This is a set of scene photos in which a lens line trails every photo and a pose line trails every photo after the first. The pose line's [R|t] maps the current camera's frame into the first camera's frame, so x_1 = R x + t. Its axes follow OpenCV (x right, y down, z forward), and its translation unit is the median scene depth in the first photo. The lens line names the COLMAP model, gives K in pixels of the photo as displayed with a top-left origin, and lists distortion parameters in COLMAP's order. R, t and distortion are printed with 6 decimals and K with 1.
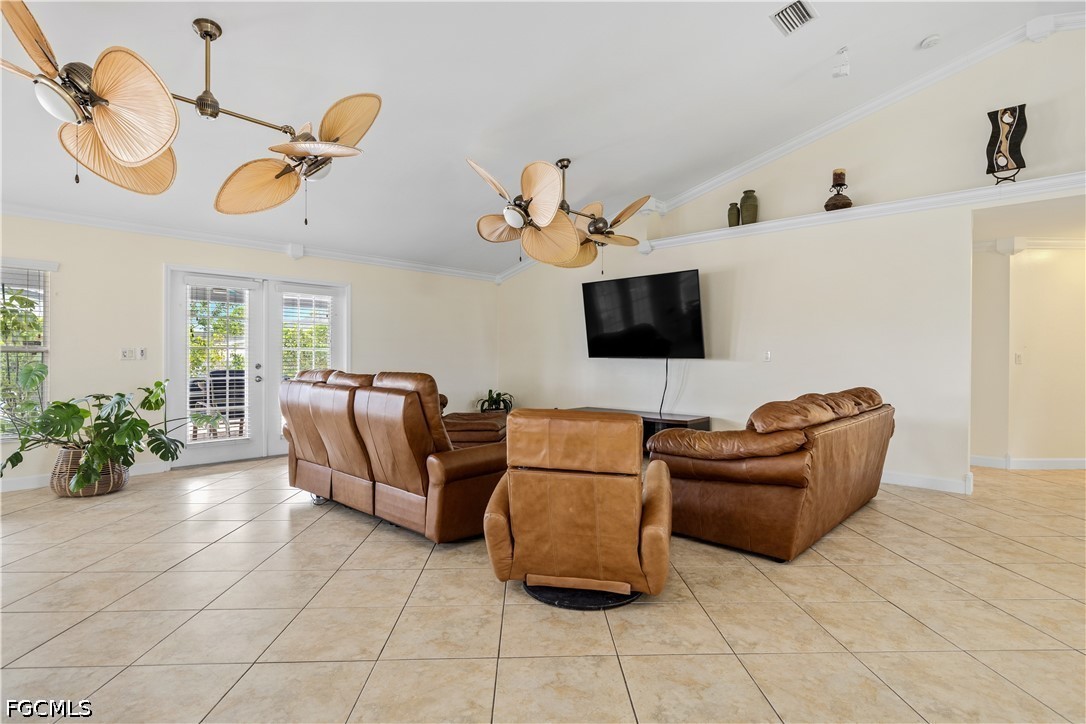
lens RADIAL K [[559.2, 0, 547.7], [0, 559.2, 363.7], [0, 0, 1]] dist [0.002878, -0.002014]
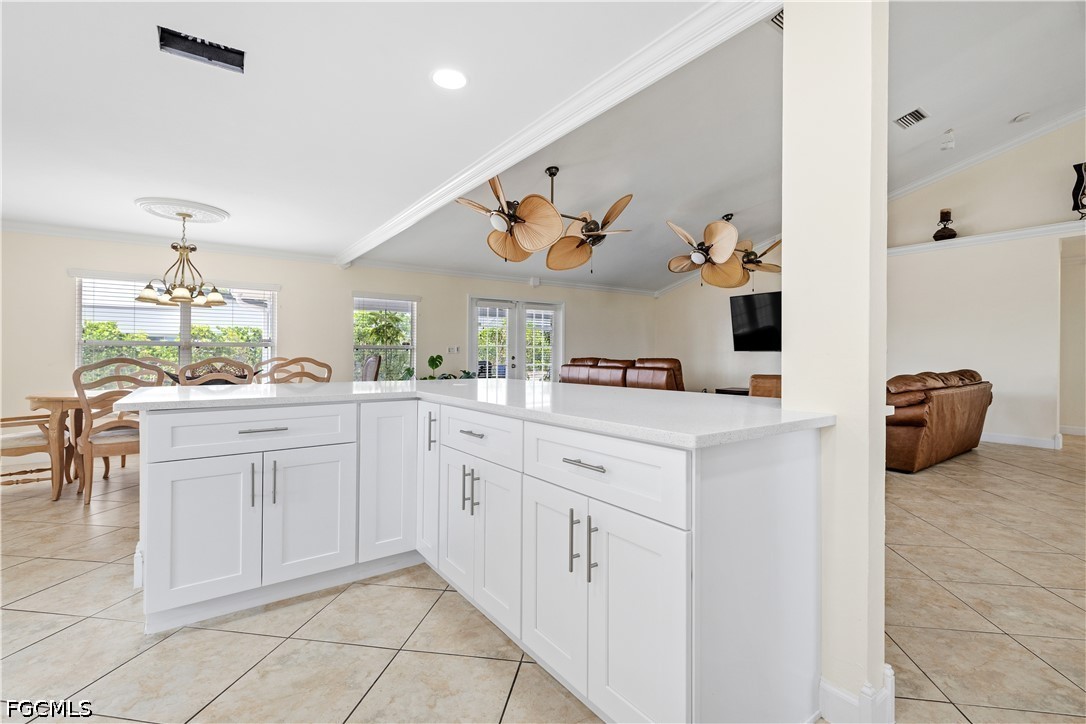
lens RADIAL K [[490.2, 0, 546.8], [0, 490.2, 359.3], [0, 0, 1]] dist [0.003582, 0.001324]
pose [[0.980542, -0.003179, -0.196285, -0.218931], [0.002801, 0.999994, -0.002202, 0.015281], [0.196291, 0.001609, 0.980544, -0.403289]]
